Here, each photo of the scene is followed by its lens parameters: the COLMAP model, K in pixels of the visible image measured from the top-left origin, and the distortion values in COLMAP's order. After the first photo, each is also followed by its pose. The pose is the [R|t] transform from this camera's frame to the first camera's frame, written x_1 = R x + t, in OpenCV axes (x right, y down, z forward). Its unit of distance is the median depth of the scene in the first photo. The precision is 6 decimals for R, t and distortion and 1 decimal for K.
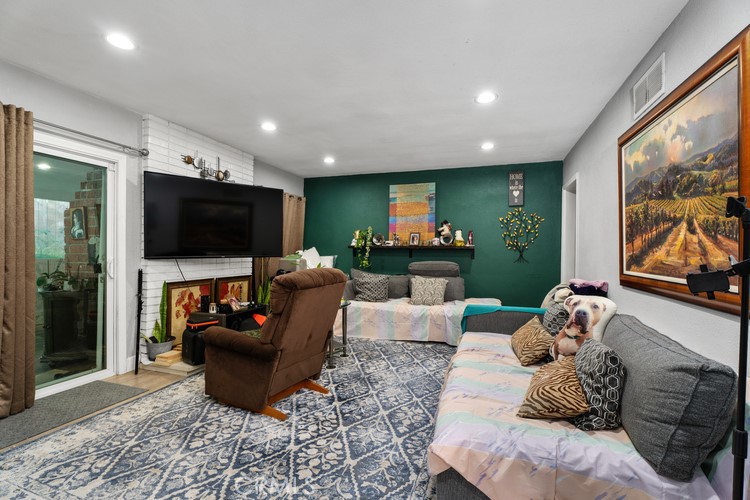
lens RADIAL K [[334.3, 0, 370.1], [0, 334.3, 252.0], [0, 0, 1]] dist [-0.000167, 0.000057]
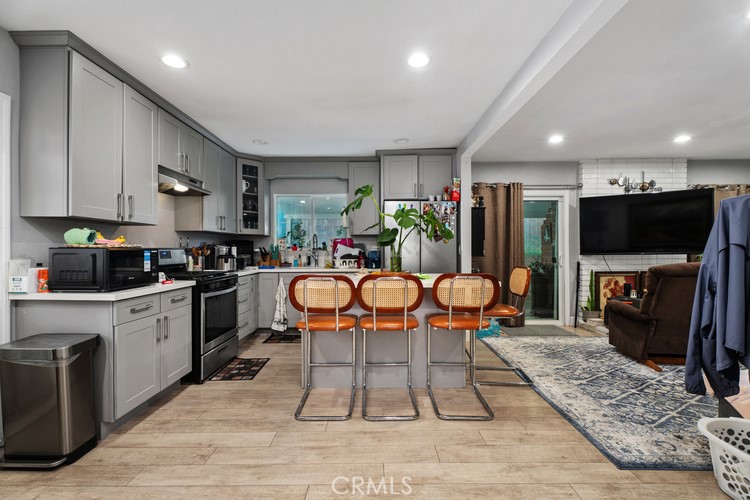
lens RADIAL K [[334.3, 0, 373.0], [0, 334.3, 251.7], [0, 0, 1]] dist [-0.000167, 0.000057]
pose [[0.318638, -0.002983, -0.947872, 0.475772], [0.006638, 0.999978, -0.000916, 0.001043], [0.947853, -0.006000, 0.318650, -0.392032]]
